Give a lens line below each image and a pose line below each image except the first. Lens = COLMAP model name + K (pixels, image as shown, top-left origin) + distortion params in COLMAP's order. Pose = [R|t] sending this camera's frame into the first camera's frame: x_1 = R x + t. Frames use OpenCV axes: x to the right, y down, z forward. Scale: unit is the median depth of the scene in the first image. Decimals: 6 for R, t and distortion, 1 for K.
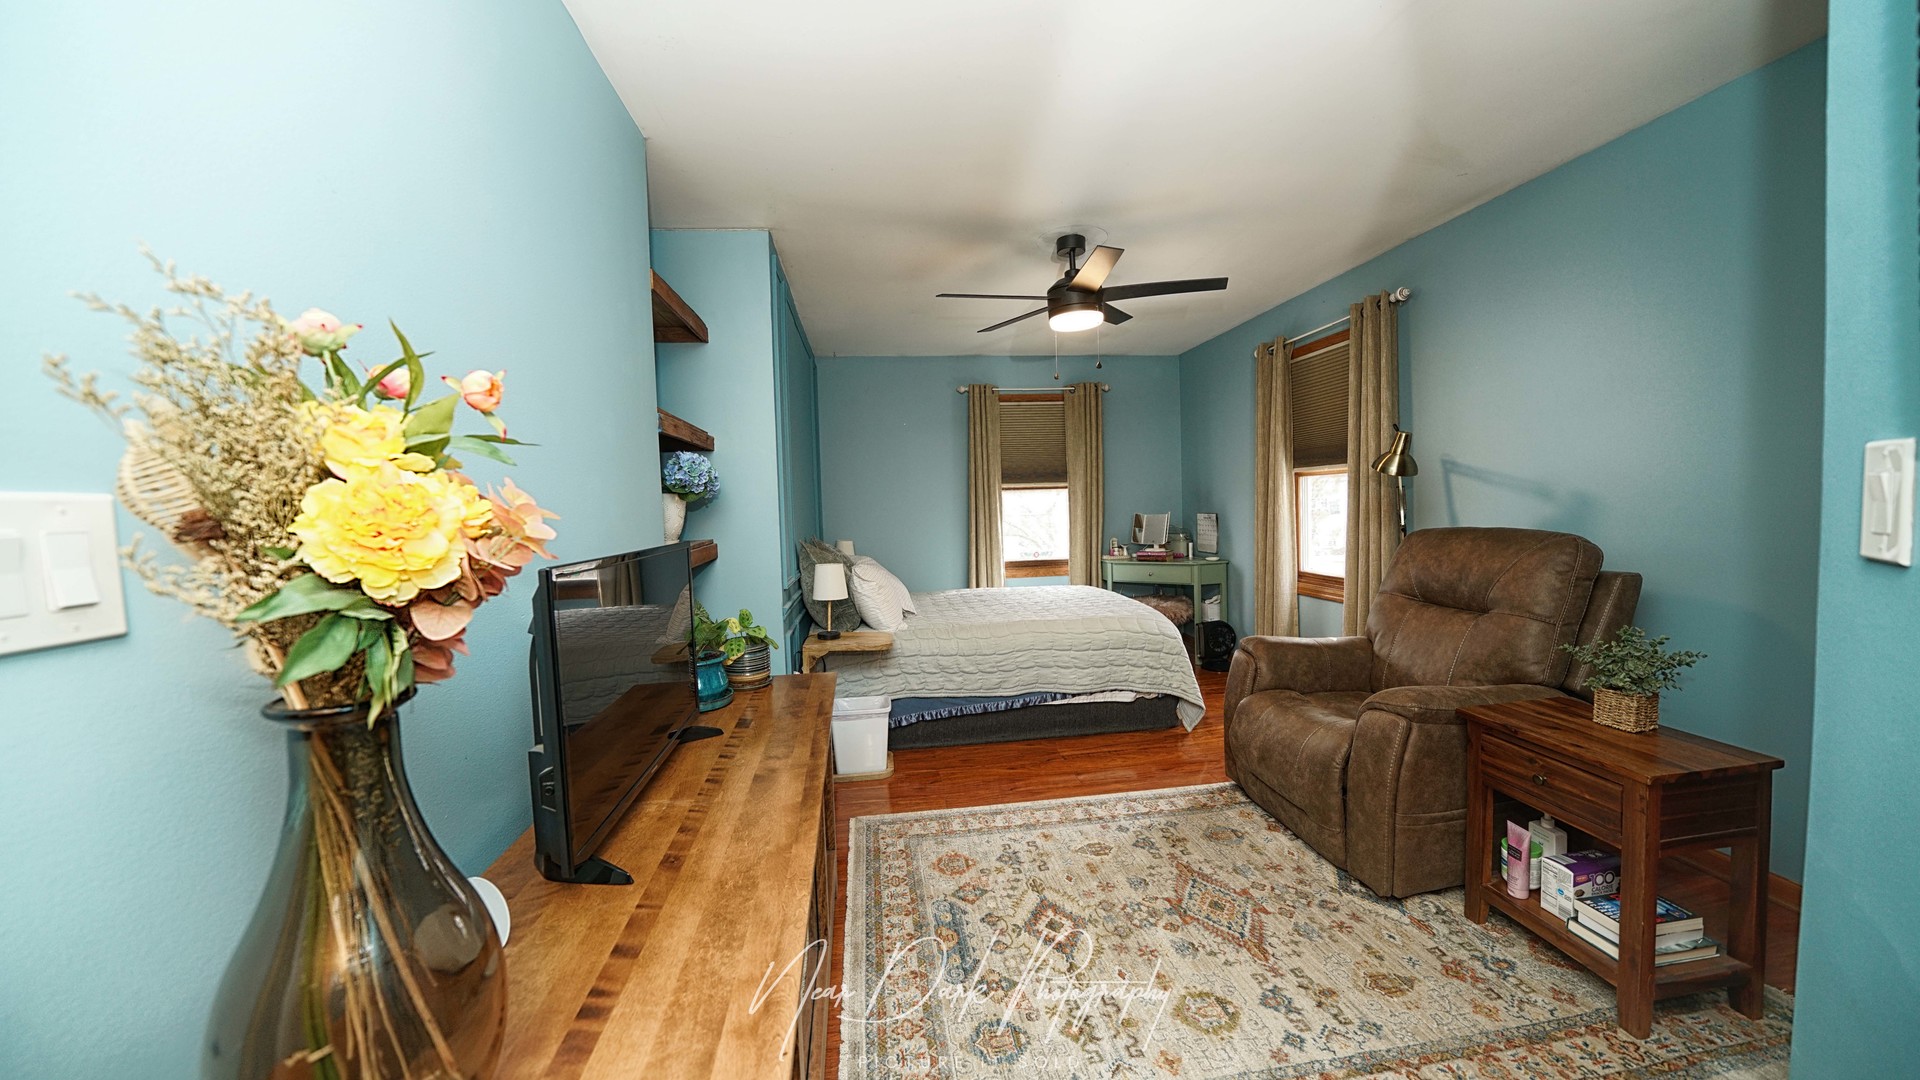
lens RADIAL K [[667.5, 0, 960.0], [0, 667.5, 540.0], [0, 0, 1]] dist [0.000002, 0.000009]
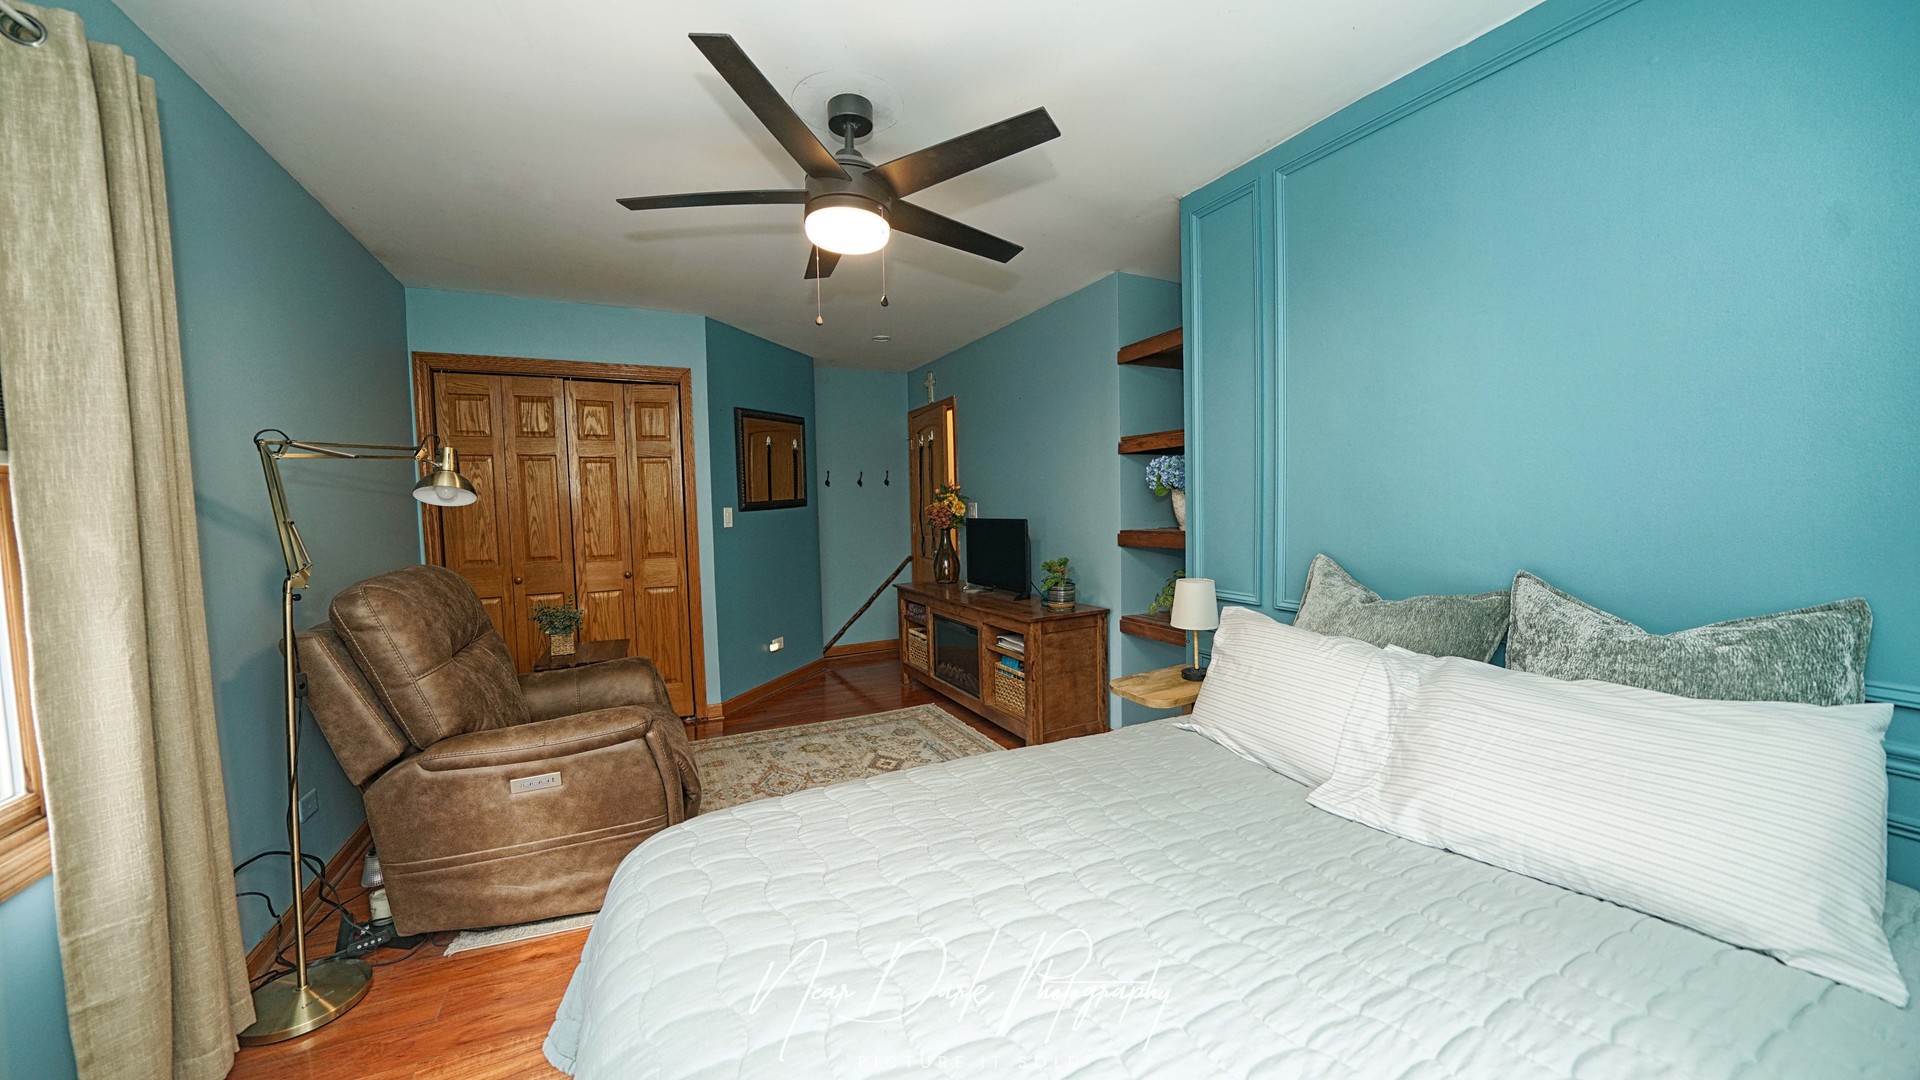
lens RADIAL K [[667.5, 0, 960.0], [0, 667.5, 540.0], [0, 0, 1]] dist [0.000002, 0.000009]
pose [[-0.948383, 0.065087, -0.310375, 0.484523], [0.029788, 0.992668, 0.117146, -0.186316], [0.315724, 0.101854, -0.943369, 2.778639]]
